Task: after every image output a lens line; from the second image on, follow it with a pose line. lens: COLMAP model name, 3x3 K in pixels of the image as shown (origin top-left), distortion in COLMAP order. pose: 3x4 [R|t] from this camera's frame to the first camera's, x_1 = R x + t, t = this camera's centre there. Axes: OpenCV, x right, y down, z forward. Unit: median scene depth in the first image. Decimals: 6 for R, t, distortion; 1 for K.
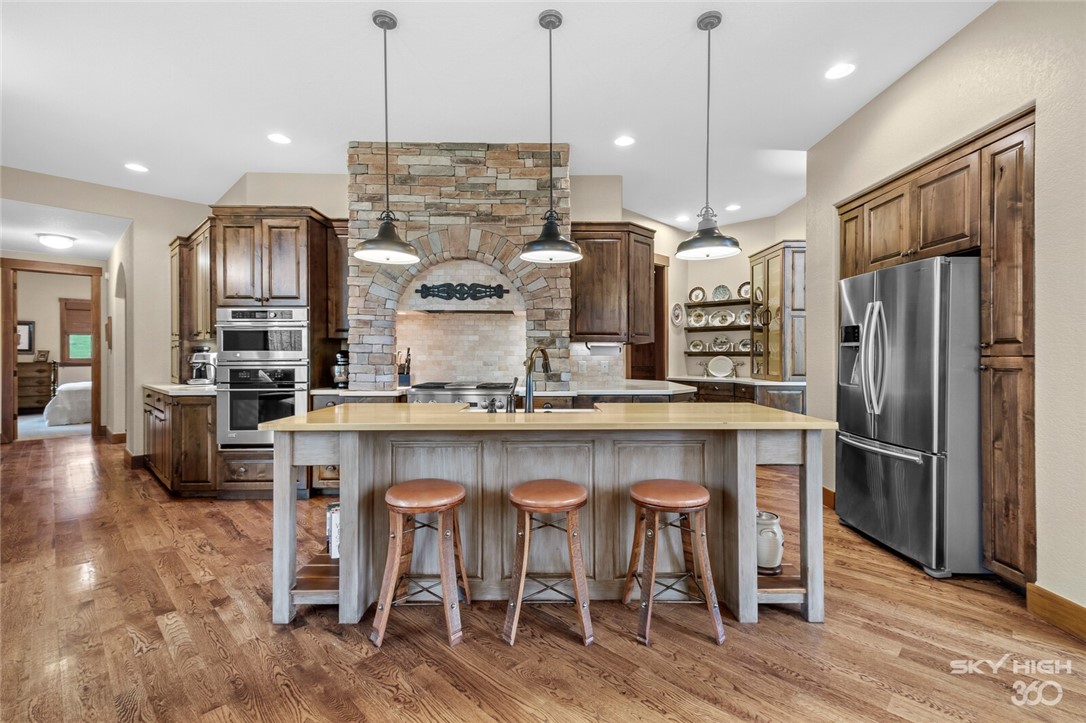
lens RADIAL K [[468.2, 0, 542.6], [0, 468.2, 355.3], [0, 0, 1]] dist [0.015804, -0.000117]
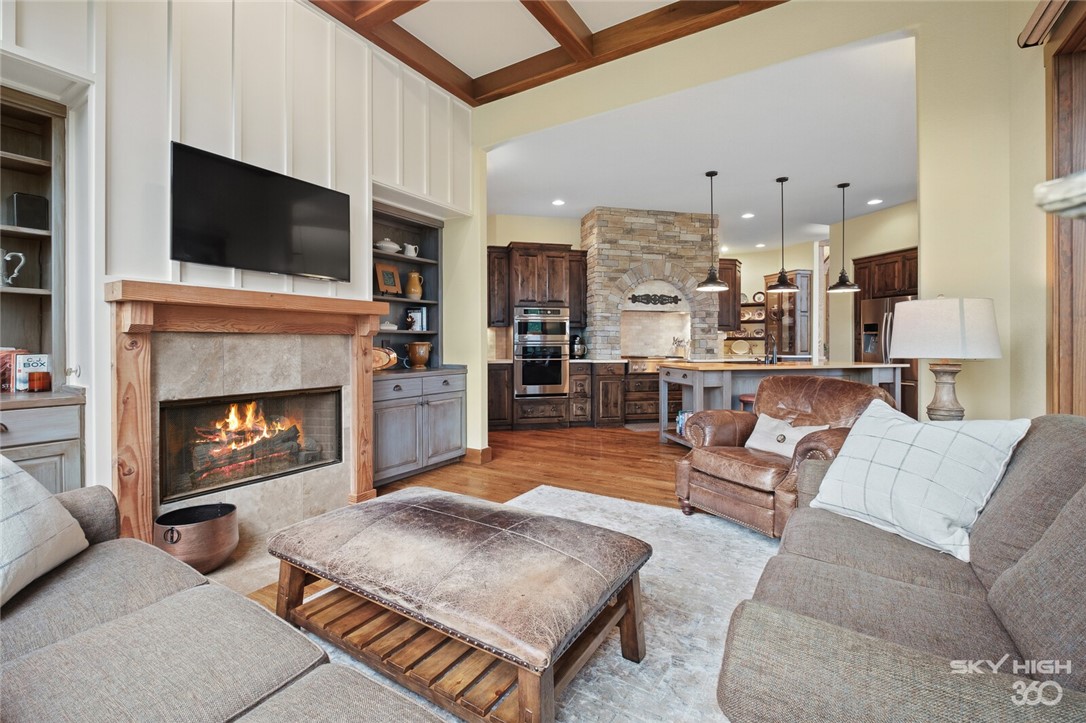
lens RADIAL K [[465.4, 0, 541.0], [0, 465.4, 344.0], [0, 0, 1]] dist [0.001084, -0.000049]
pose [[0.977530, 0.000832, 0.210793, -0.934992], [-0.001494, 0.999994, 0.002982, 0.016555], [-0.210789, -0.003230, 0.977526, -0.526175]]
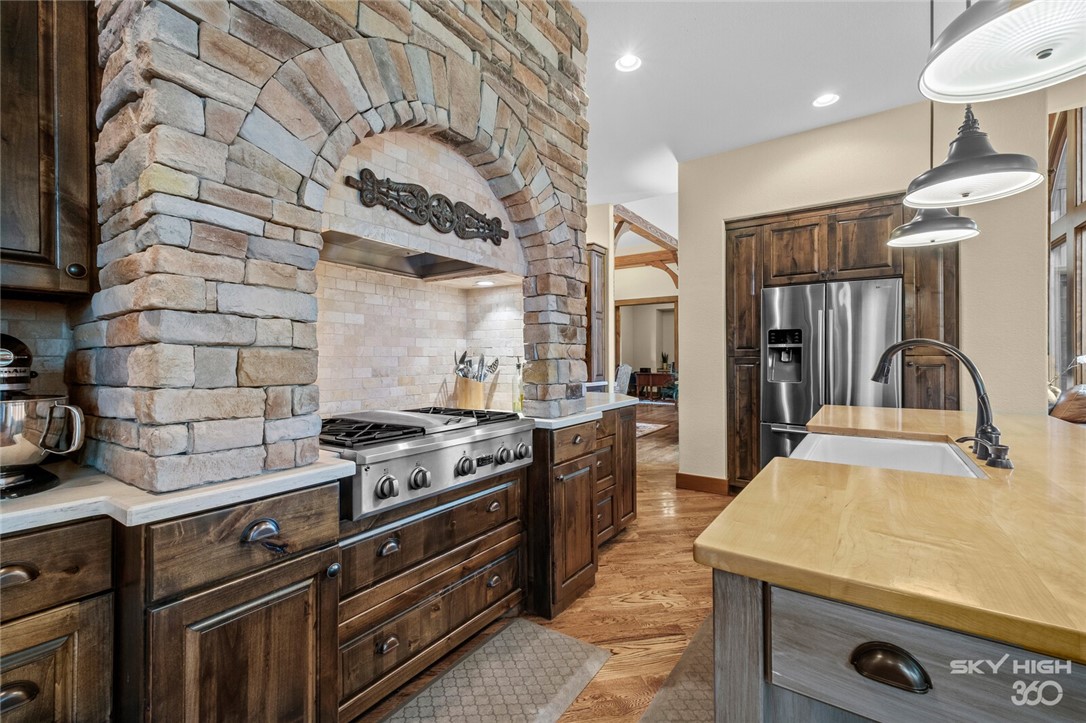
lens RADIAL K [[468.2, 0, 542.6], [0, 468.2, 355.3], [0, 0, 1]] dist [0.015804, -0.000117]
pose [[0.573366, 0.001744, 0.819298, -0.500101], [0.003315, 0.999985, -0.004448, 0.002493], [-0.819293, 0.005267, 0.573351, 0.683813]]
